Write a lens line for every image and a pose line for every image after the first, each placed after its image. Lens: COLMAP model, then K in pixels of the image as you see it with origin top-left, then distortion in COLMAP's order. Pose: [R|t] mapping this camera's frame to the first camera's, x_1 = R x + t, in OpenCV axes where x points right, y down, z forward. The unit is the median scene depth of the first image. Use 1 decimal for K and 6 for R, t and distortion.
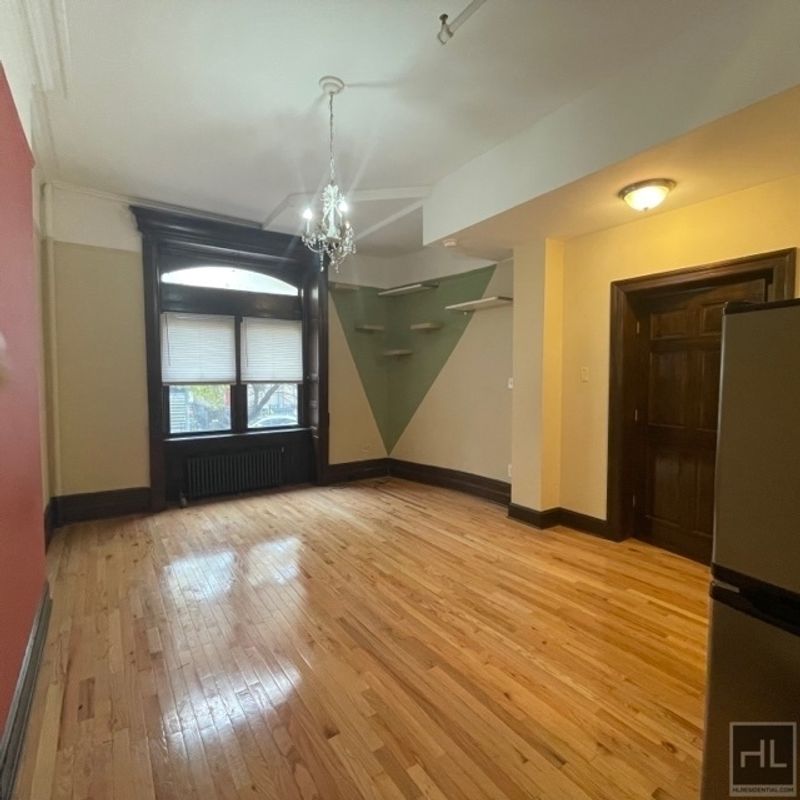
lens RADIAL K [[429.4, 0, 403.5], [0, 429.4, 399.8], [0, 0, 1]] dist [-0.001445, -0.000282]
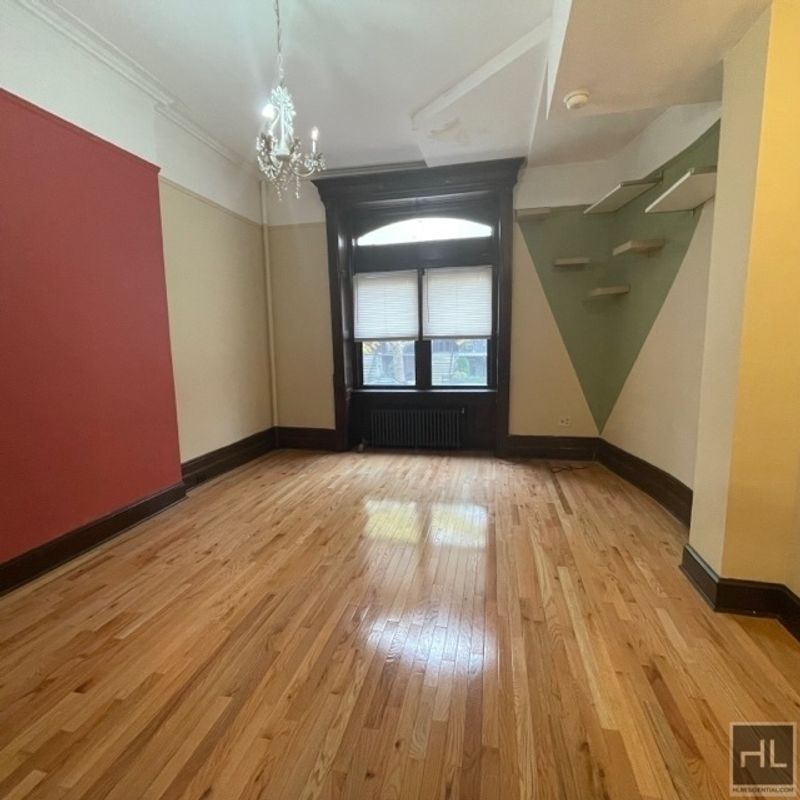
lens RADIAL K [[434.7, 0, 402.3], [0, 434.7, 400.6], [0, 0, 1]] dist [0.002639, 0.001410]
pose [[0.685369, 0.089546, -0.722669, 0.349180], [-0.021191, 0.994443, 0.103124, 0.000134], [0.727887, -0.055364, 0.683458, 0.309685]]
